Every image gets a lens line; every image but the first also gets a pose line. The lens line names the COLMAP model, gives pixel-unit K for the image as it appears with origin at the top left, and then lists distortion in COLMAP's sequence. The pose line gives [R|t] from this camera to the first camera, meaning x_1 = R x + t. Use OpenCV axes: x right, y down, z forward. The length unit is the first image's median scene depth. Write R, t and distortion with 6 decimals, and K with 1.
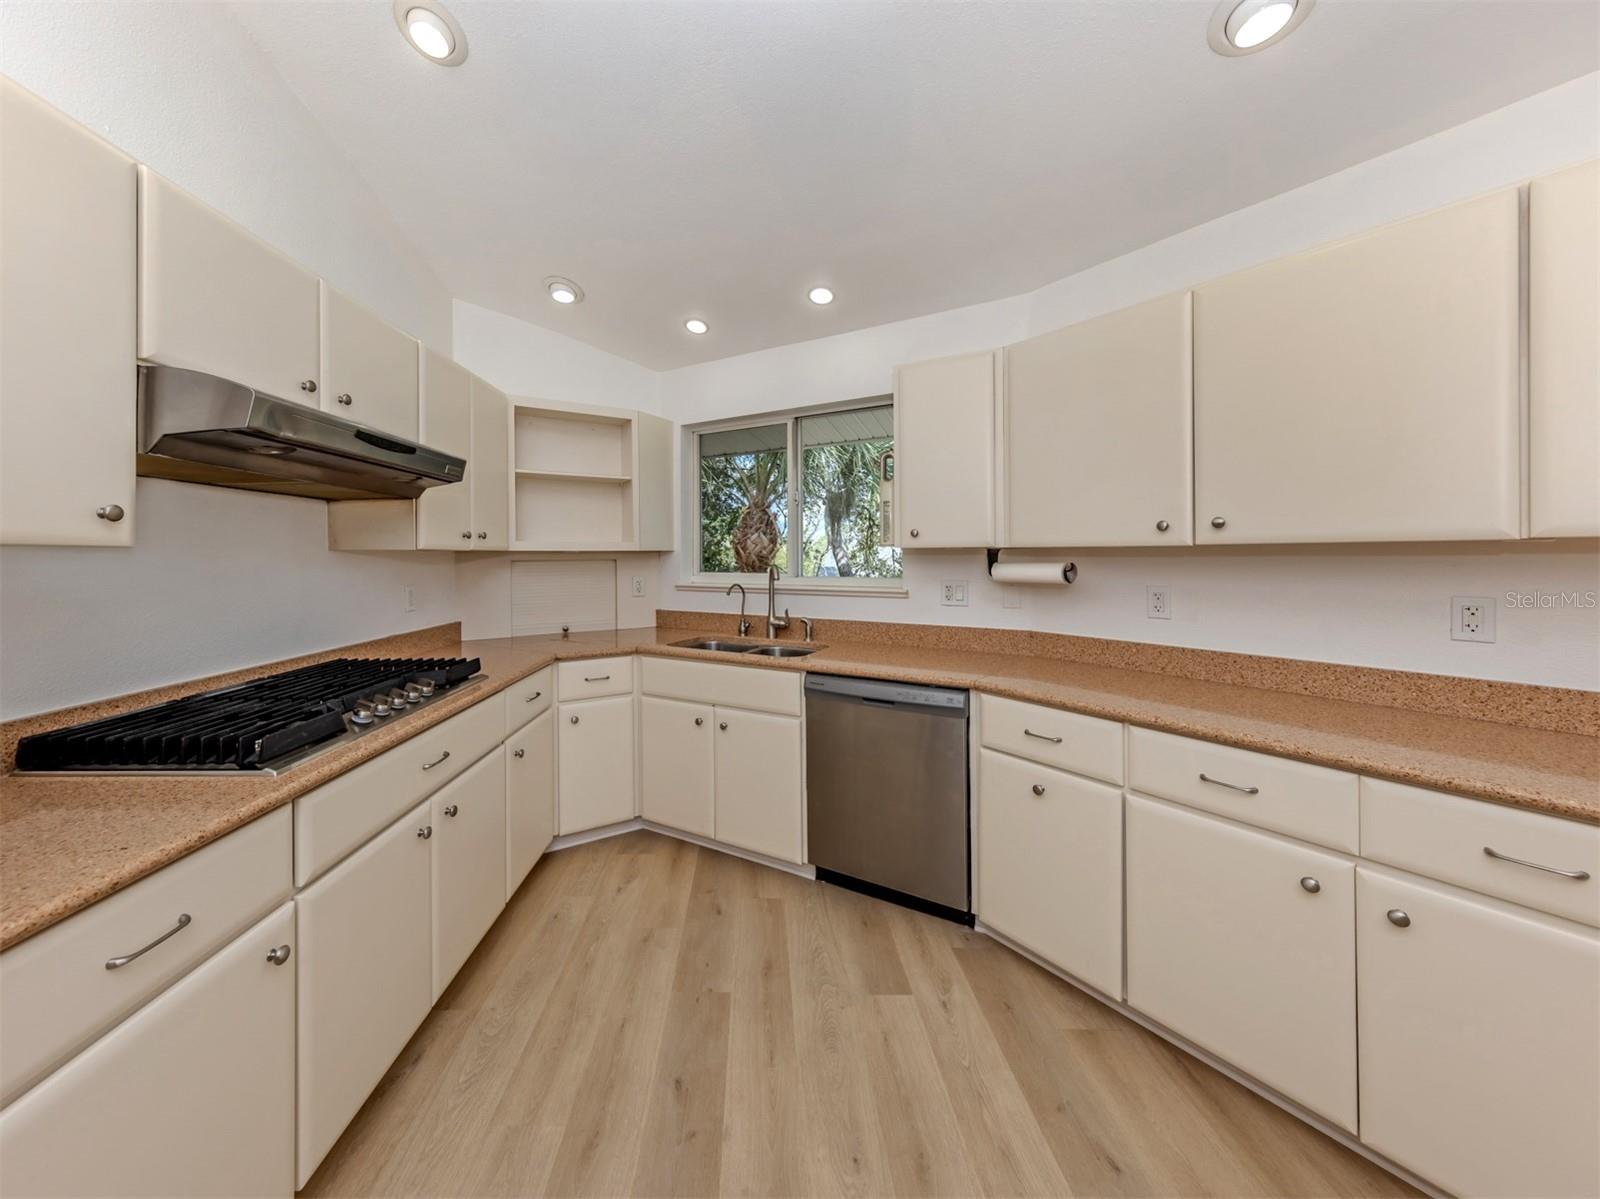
lens RADIAL K [[590.7, 0, 753.6], [0, 590.7, 546.4], [0, 0, 1]] dist [0.003342, 0.000344]
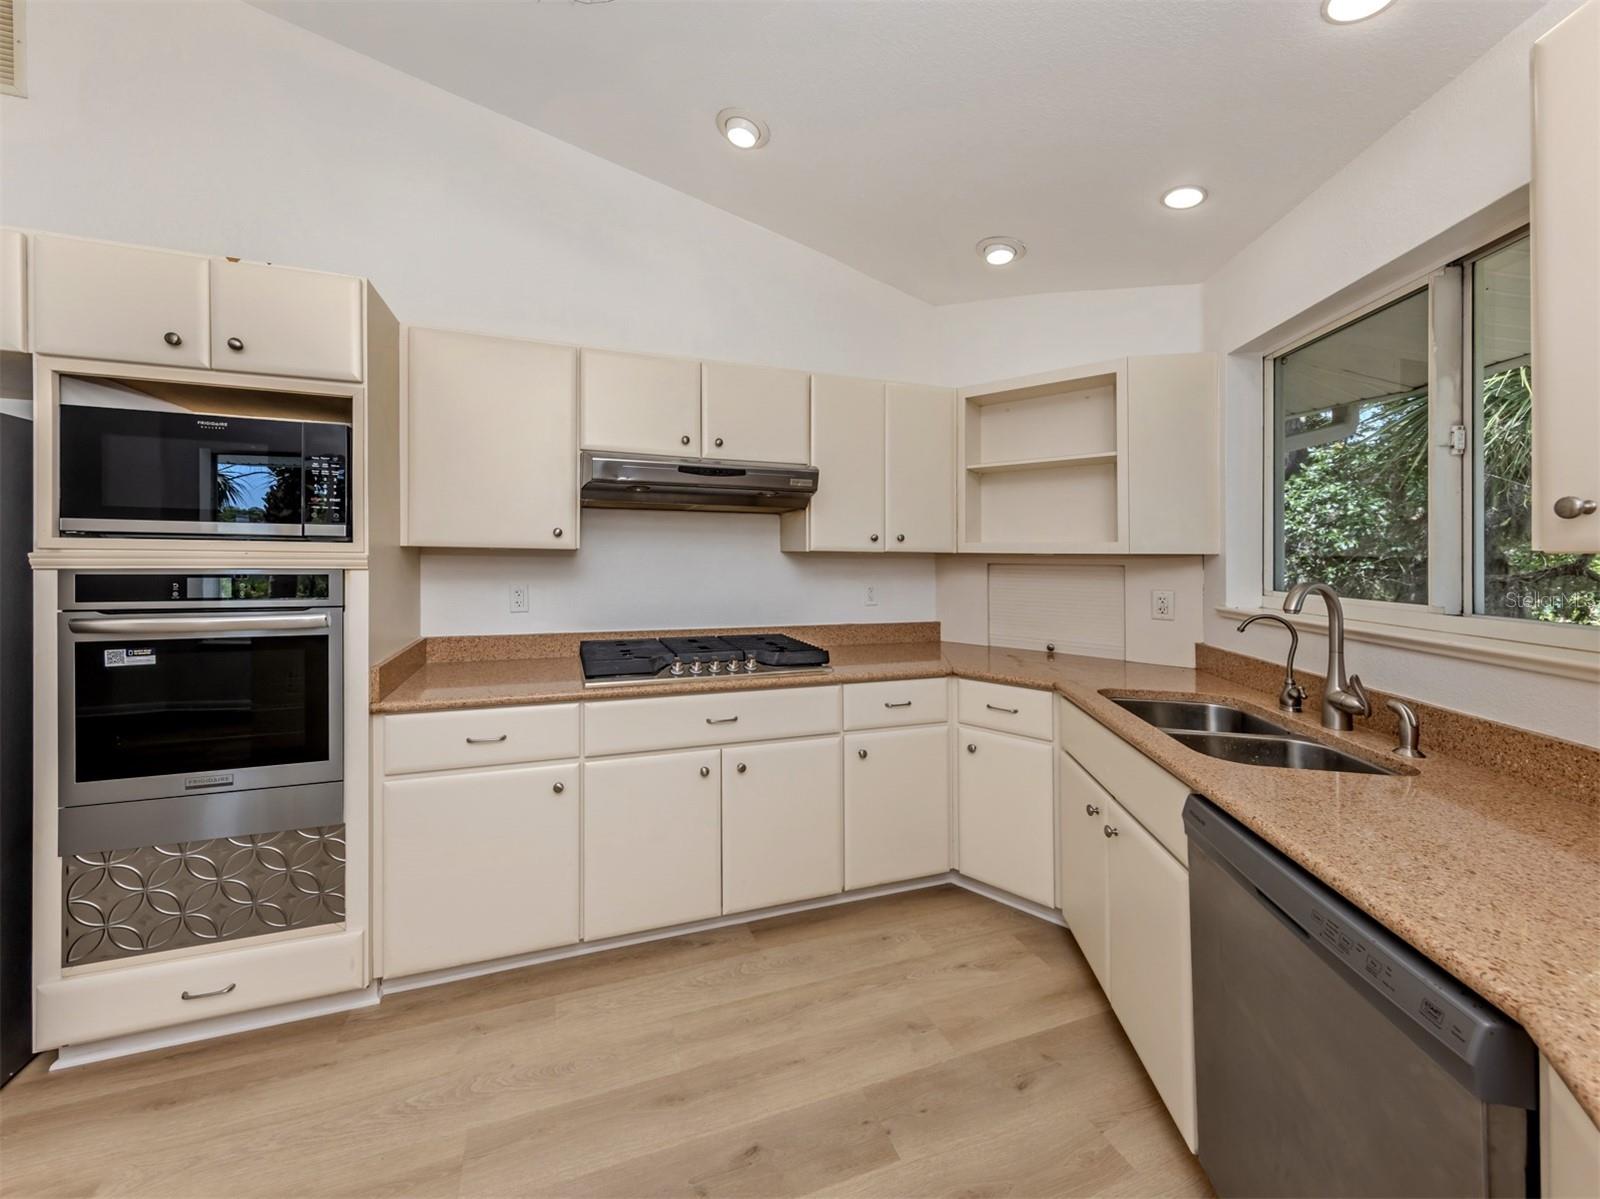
lens RADIAL K [[590.7, 0, 748.7], [0, 590.7, 550.6], [0, 0, 1]] dist [0.003342, 0.000344]
pose [[0.305091, 0.001335, -0.952322, 0.528697], [0.002856, 0.999993, 0.002317, 0.001026], [0.952319, -0.003427, 0.305085, 0.532274]]
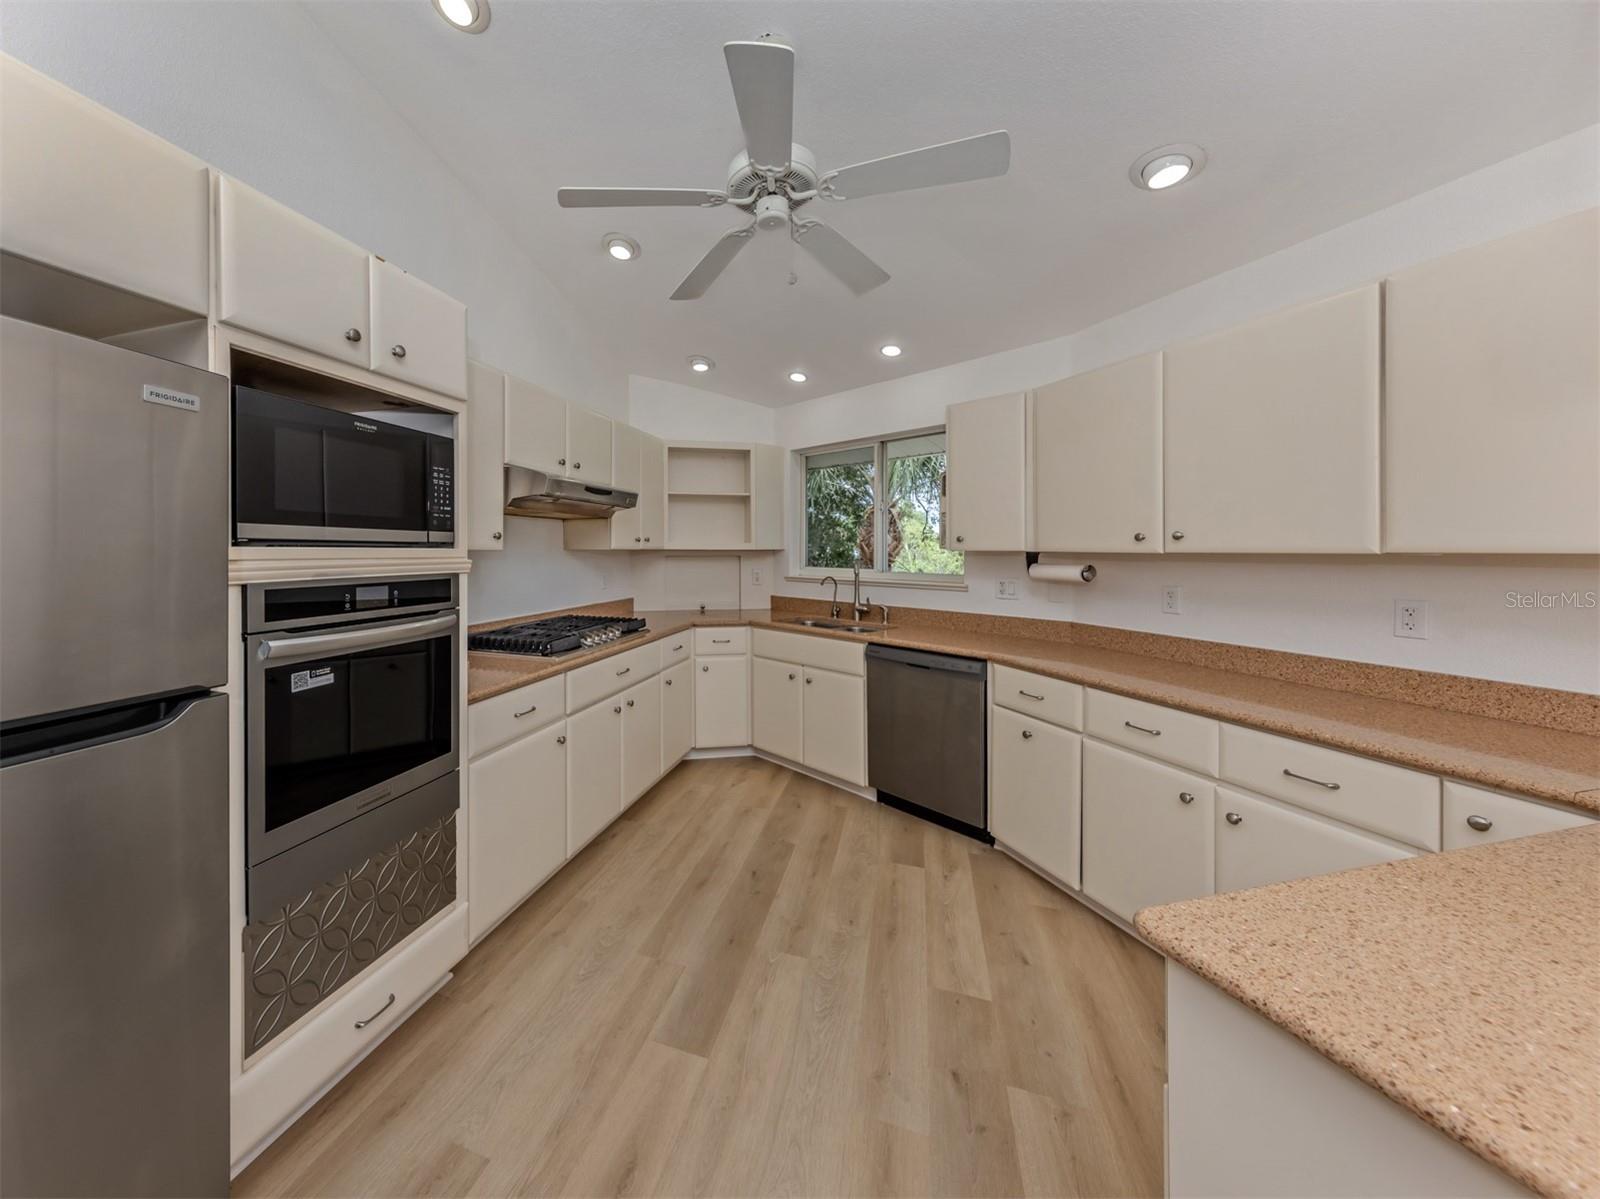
lens RADIAL K [[610.3, 0, 693.3], [0, 610.3, 542.5], [0, 0, 1]] dist [0.007110, 0.000133]
pose [[0.938163, 0.004749, -0.346162, 0.223540], [-0.002744, 0.999976, 0.006283, -0.025554], [0.346184, -0.004944, 0.938154, -0.492419]]
